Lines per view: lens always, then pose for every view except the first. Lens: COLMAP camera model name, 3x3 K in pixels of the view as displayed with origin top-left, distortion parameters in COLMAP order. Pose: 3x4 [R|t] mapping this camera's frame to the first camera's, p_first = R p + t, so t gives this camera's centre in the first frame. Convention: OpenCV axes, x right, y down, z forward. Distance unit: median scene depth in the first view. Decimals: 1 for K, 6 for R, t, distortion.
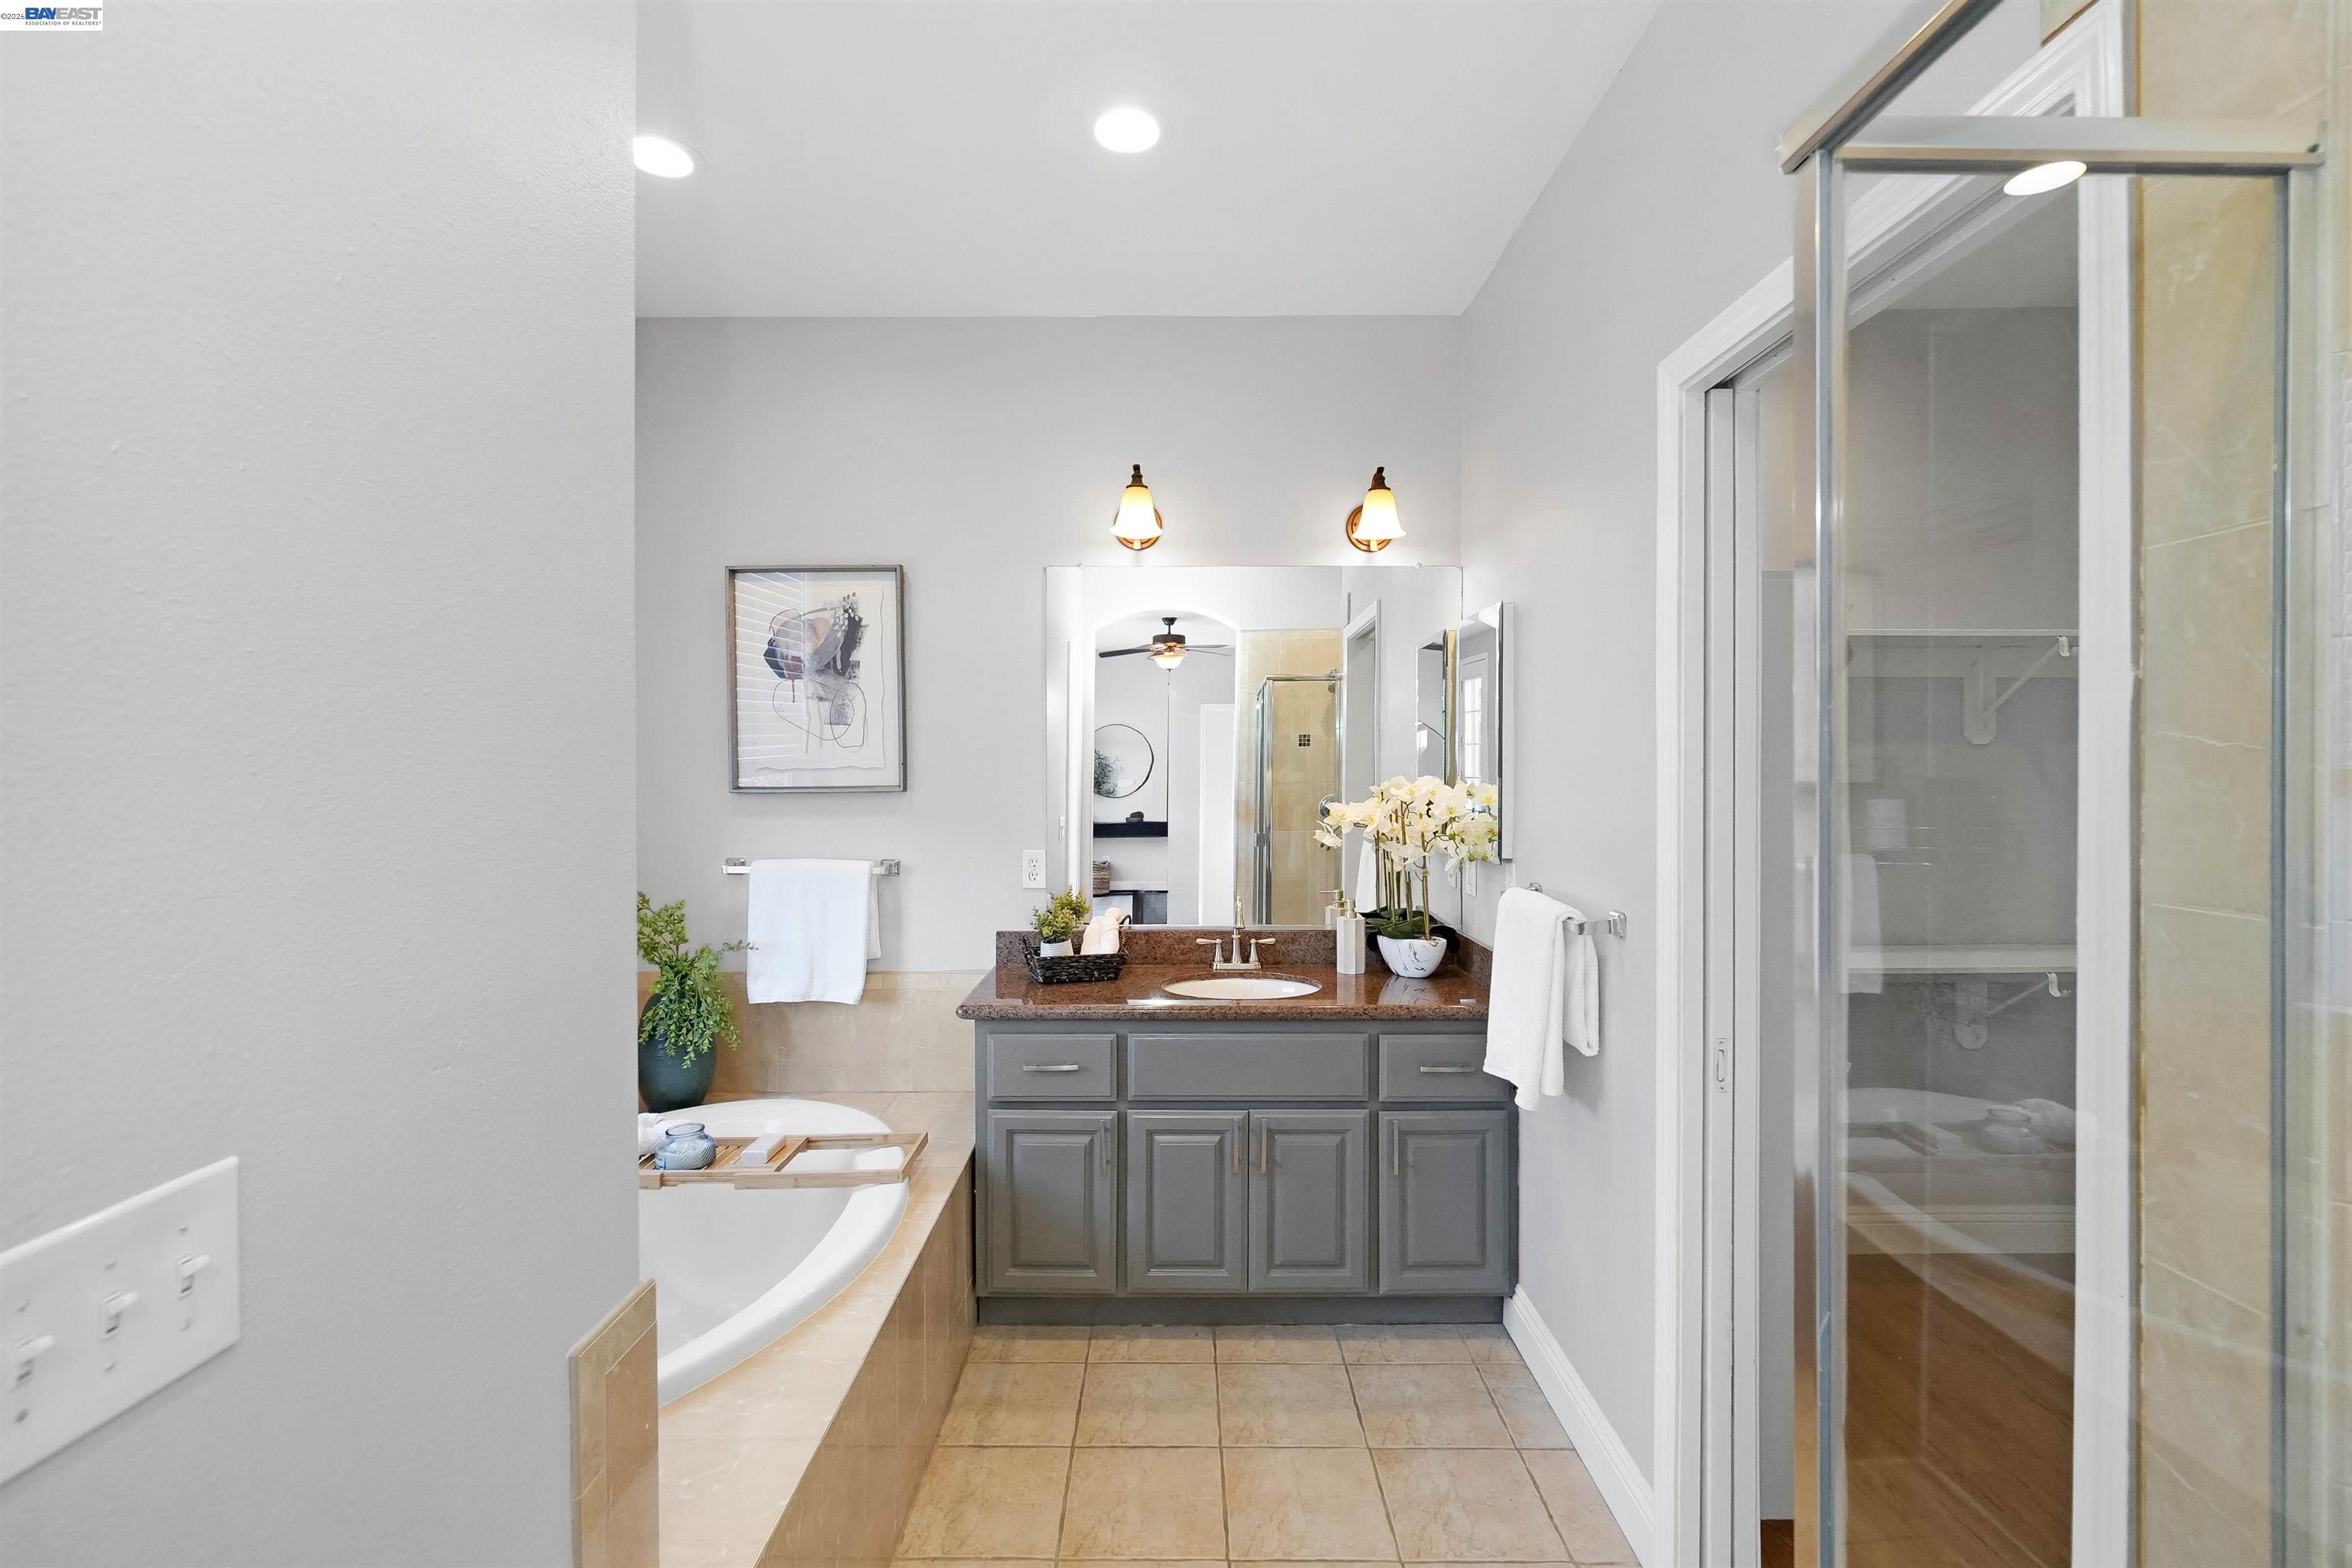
lens RADIAL K [[1032.4, 0, 1182.1], [0, 1032.4, 776.1], [0, 0, 1]] dist [-0.014620, 0.005262]
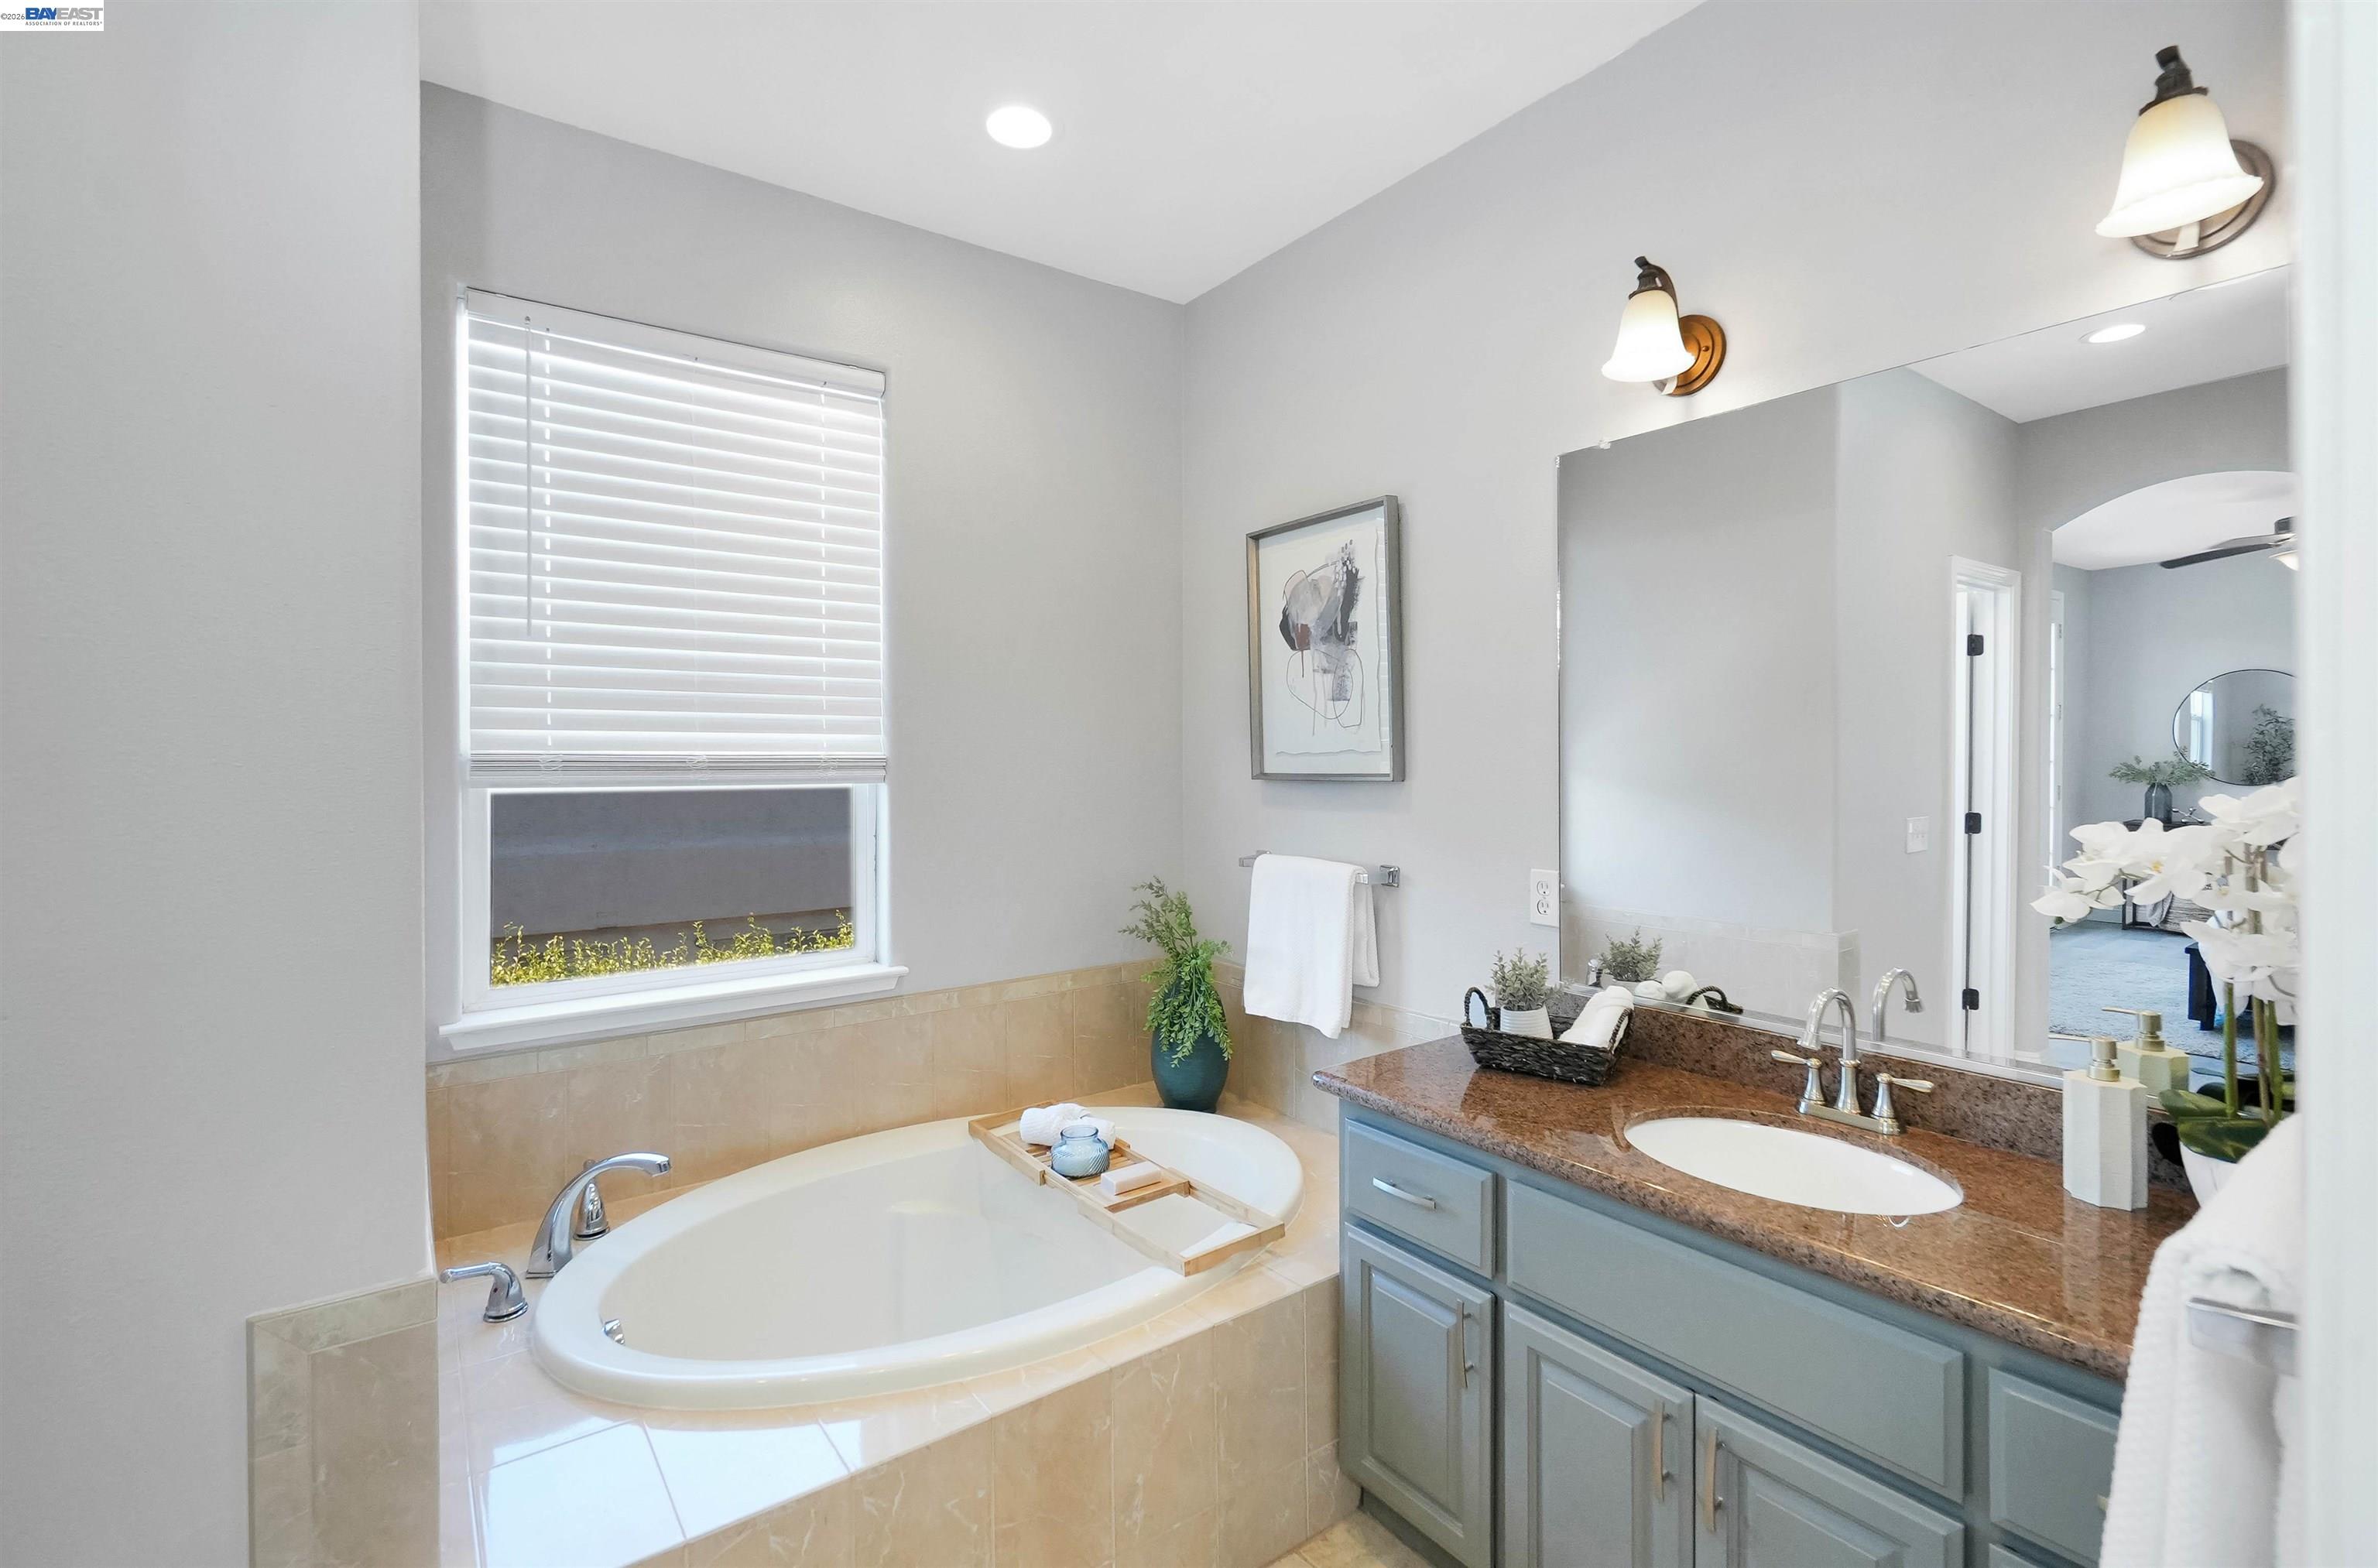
lens RADIAL K [[1051.0, 0, 1189.0], [0, 1051.0, 763.3], [0, 0, 1]] dist [-0.005890, -0.000574]
pose [[0.600887, 0.005031, -0.799318, 0.279830], [-0.002703, 0.999987, 0.004261, -0.002035], [0.799329, -0.000400, 0.600893, 0.390381]]
